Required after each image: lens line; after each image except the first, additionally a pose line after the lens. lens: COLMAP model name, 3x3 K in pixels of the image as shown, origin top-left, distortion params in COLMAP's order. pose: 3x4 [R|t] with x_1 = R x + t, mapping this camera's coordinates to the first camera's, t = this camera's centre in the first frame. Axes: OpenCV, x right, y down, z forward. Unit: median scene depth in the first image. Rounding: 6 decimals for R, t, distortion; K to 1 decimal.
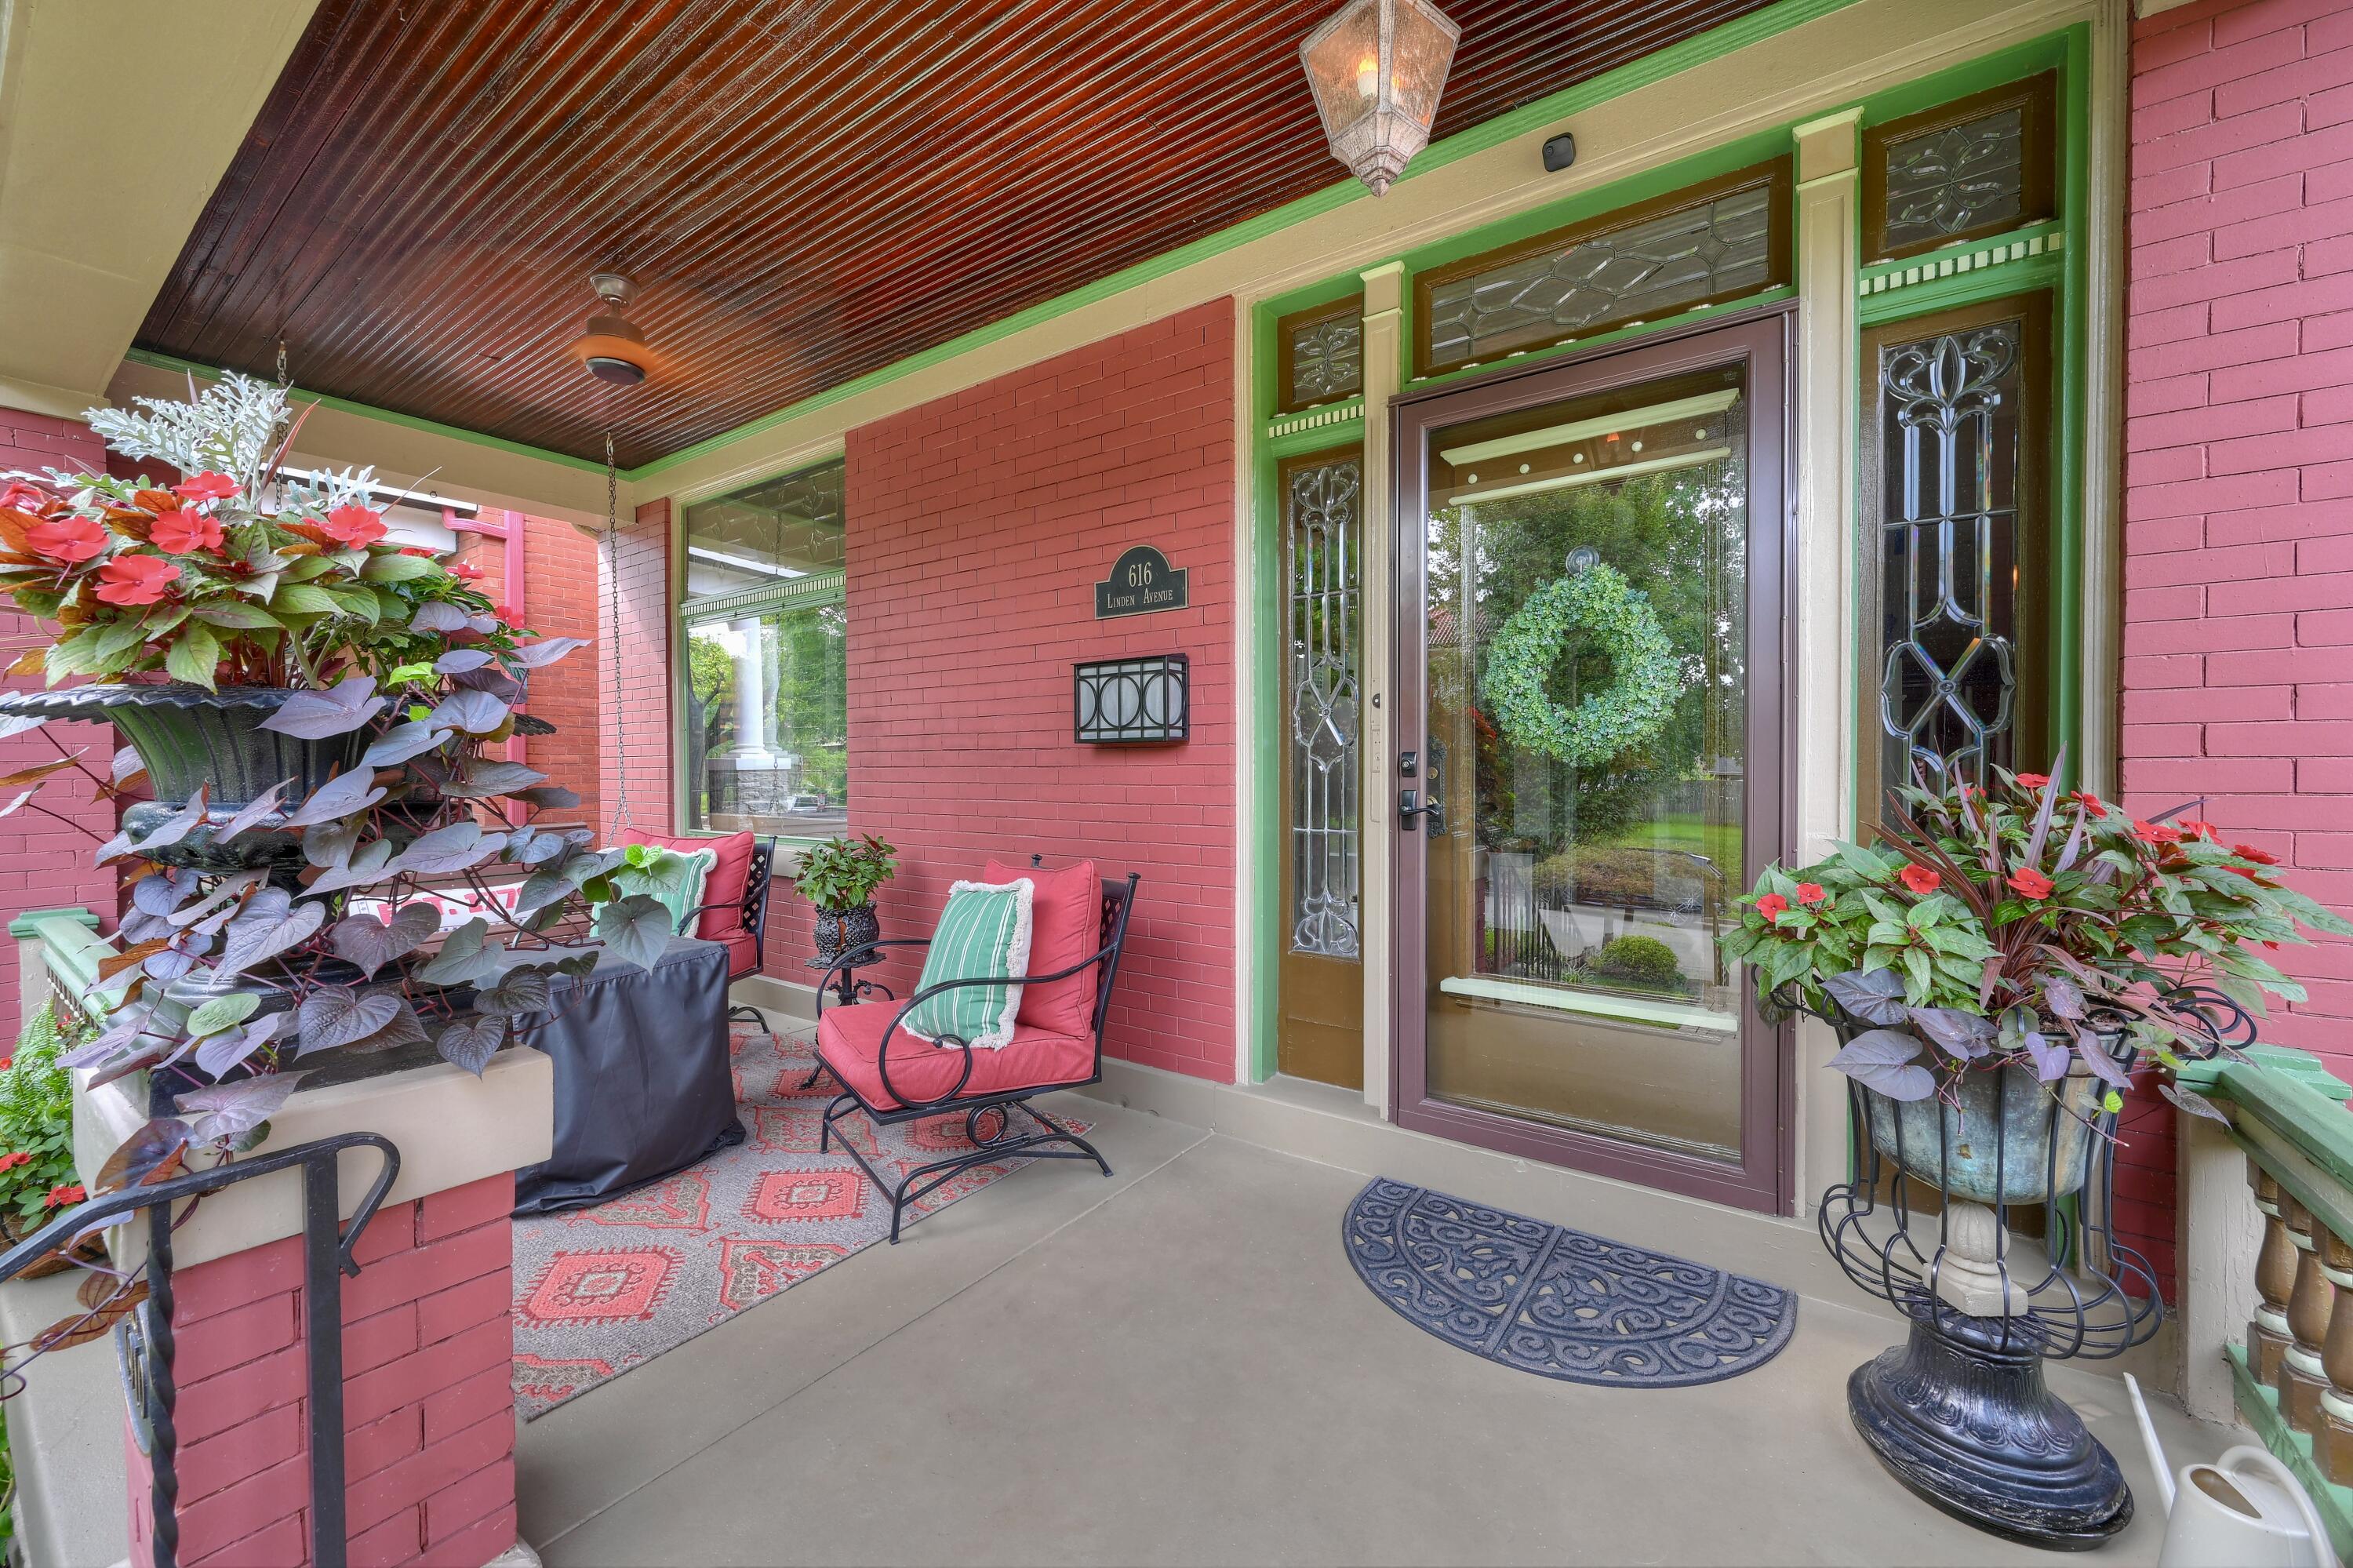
lens RADIAL K [[917.0, 0, 1171.5], [0, 917.0, 780.6], [0, 0, 1]] dist [0.001235, 0.000002]
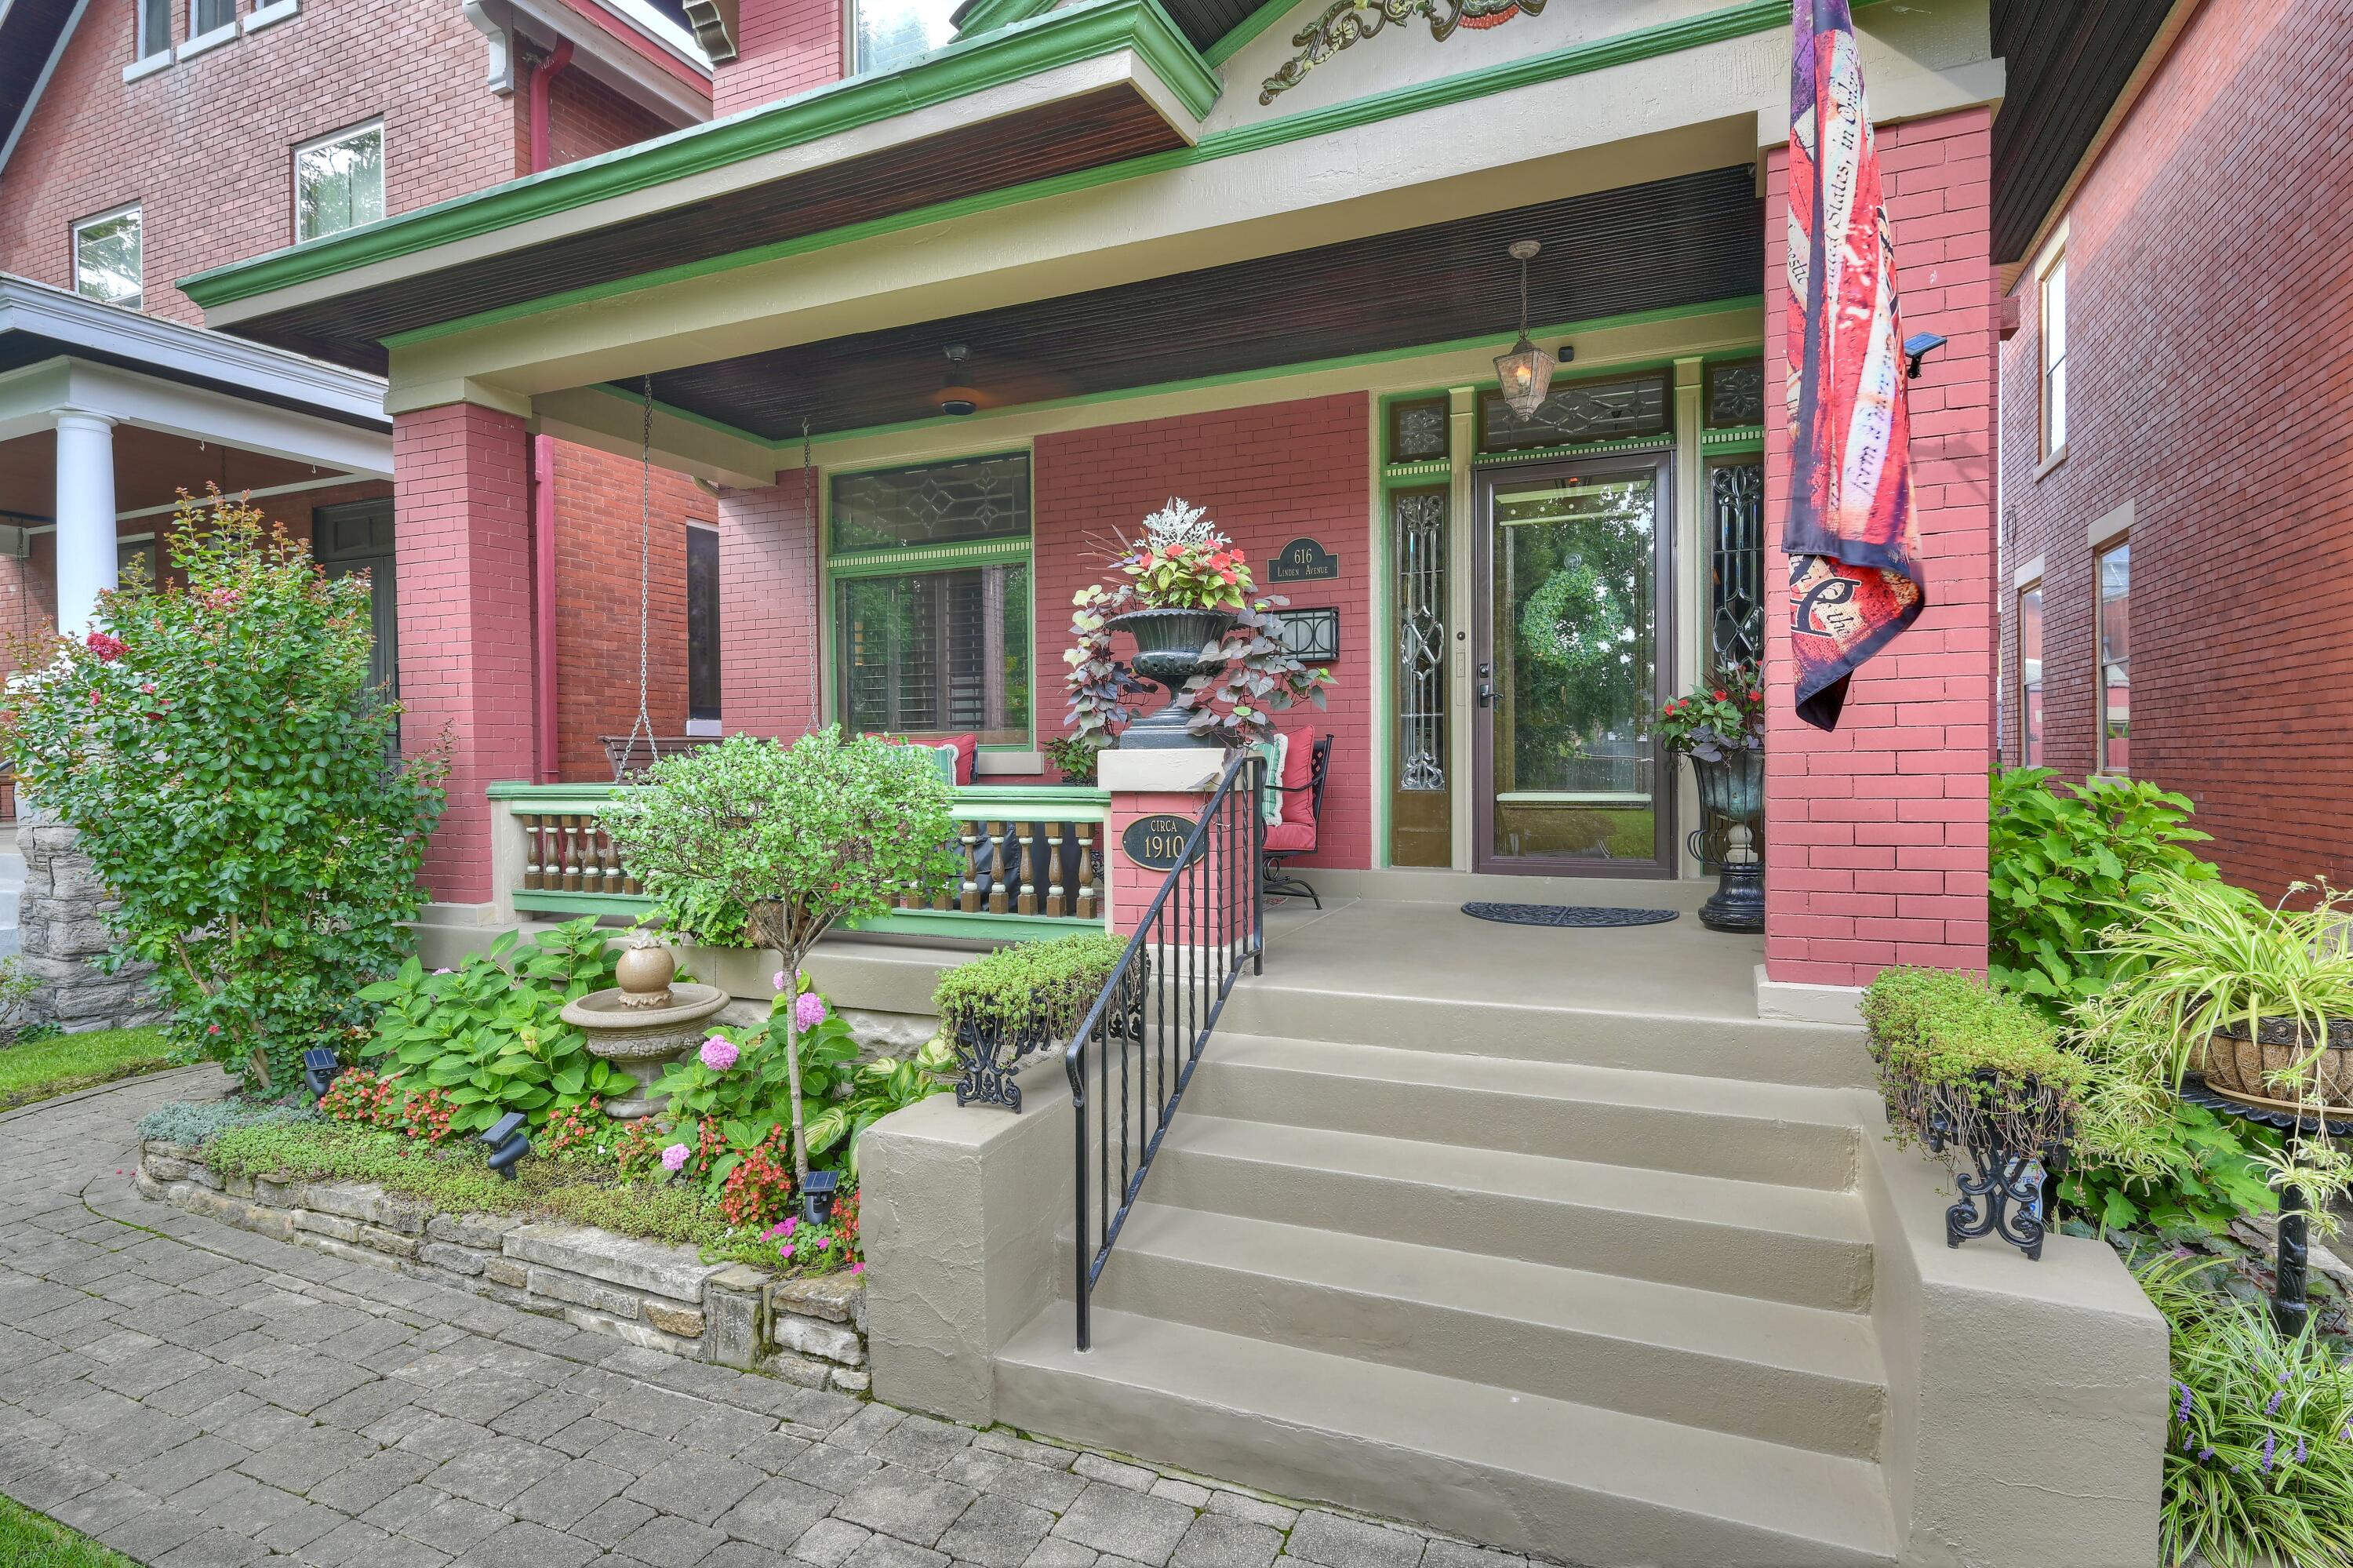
lens RADIAL K [[1198.5, 0, 1175.6], [0, 1198.5, 780.7], [0, 0, 1]] dist [-0.000913, 0.000113]
pose [[0.979029, -0.009848, 0.203484, -0.777161], [0.009211, 0.999949, 0.004078, 0.174769], [-0.203514, -0.002119, 0.979070, -1.123242]]
